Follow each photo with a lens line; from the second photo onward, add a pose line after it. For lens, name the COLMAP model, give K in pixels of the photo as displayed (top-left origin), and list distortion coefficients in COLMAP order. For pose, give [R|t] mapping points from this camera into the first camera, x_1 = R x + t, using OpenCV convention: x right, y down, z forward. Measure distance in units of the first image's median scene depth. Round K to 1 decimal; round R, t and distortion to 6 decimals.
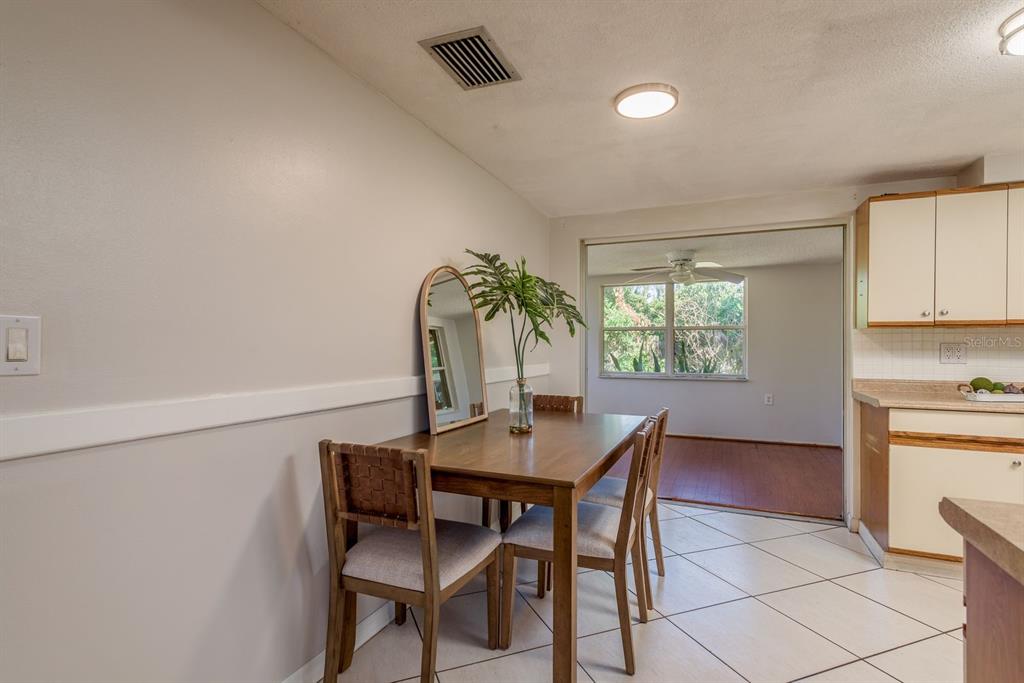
lens RADIAL K [[504.5, 0, 506.6], [0, 504.5, 341.5], [0, 0, 1]] dist [0.019942, -0.001580]
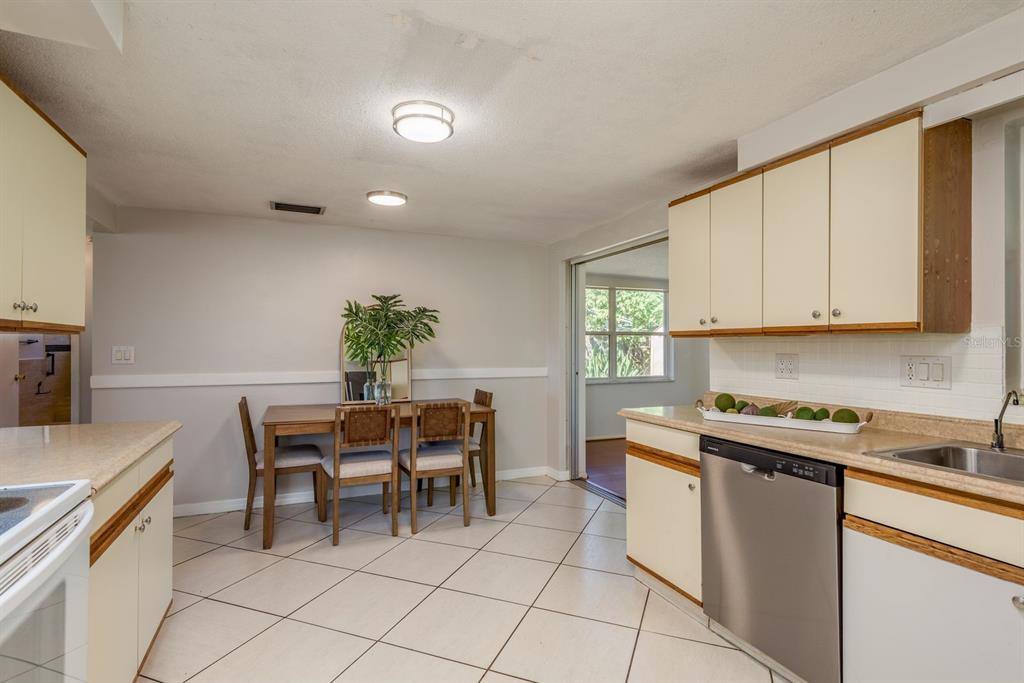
lens RADIAL K [[504.5, 0, 507.6], [0, 504.5, 342.2], [0, 0, 1]] dist [0.019942, -0.001580]
pose [[0.716790, -0.007006, -0.697253, 1.199494], [0.008305, 0.999964, -0.001510, -0.019213], [0.697239, -0.004709, 0.716823, 0.106091]]
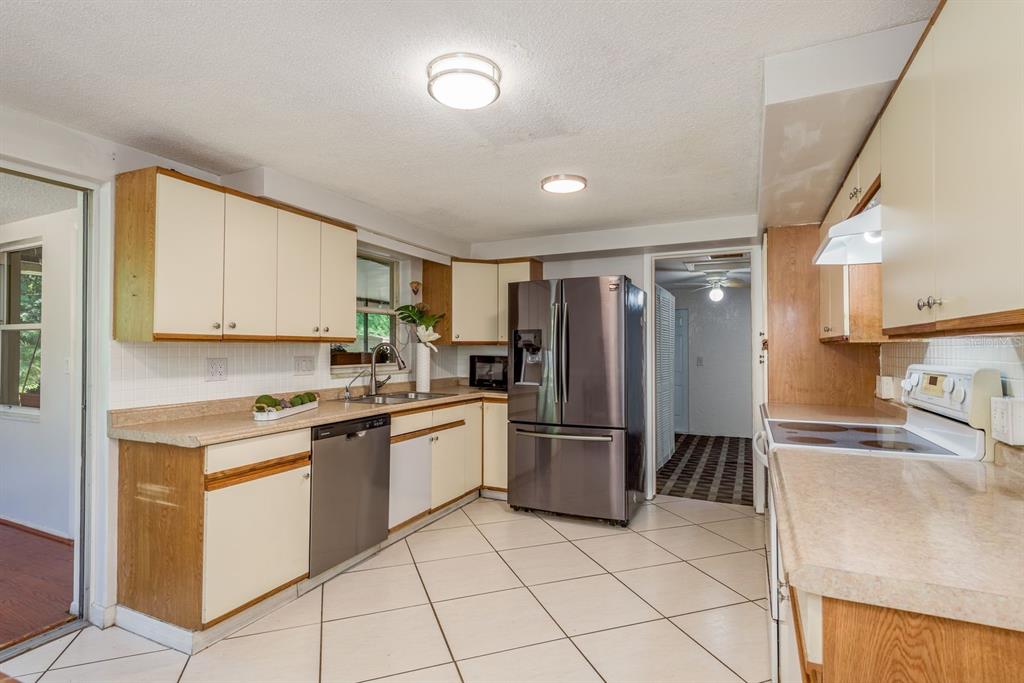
lens RADIAL K [[504.5, 0, 514.1], [0, 504.5, 342.6], [0, 0, 1]] dist [0.019942, -0.001580]
pose [[0.054469, 0.006122, 0.998497, -0.005342], [-0.008616, 0.999947, -0.005660, -0.025797], [-0.998478, -0.008294, 0.054519, 0.453416]]
